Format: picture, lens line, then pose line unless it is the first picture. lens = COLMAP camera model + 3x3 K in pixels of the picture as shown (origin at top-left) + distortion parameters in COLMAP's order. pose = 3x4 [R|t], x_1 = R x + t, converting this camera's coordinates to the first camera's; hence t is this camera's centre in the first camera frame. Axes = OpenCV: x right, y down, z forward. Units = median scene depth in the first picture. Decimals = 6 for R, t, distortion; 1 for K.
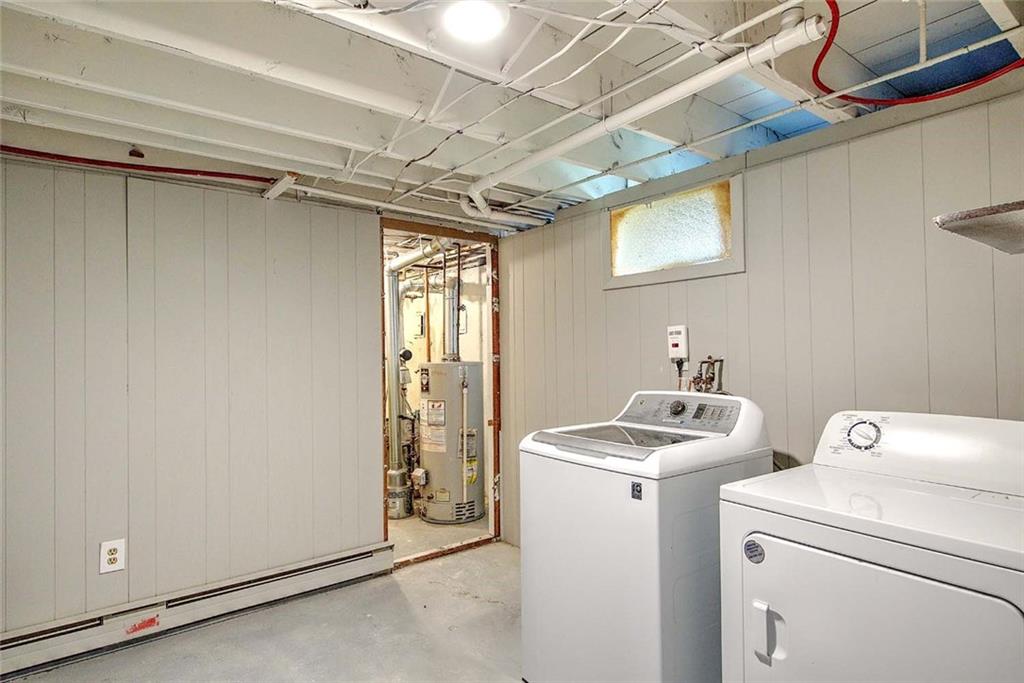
lens RADIAL K [[572.3, 0, 512.0], [0, 572.3, 341.5], [0, 0, 1]] dist [0.003142, 0.000533]
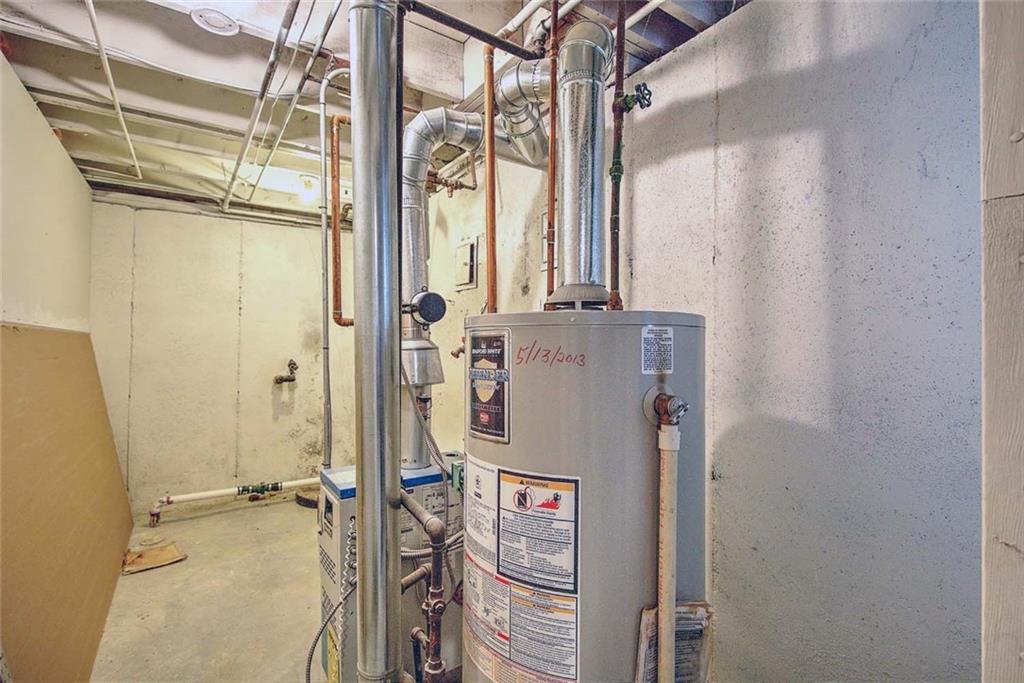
lens RADIAL K [[492.4, 0, 512.0], [0, 492.4, 341.5], [0, 0, 1]] dist [0.034203, 0.000071]
pose [[0.997625, 0.016366, -0.066914, -0.128515], [-0.015543, 0.999797, 0.012810, 0.047059], [0.067110, -0.011739, 0.997677, 0.796614]]
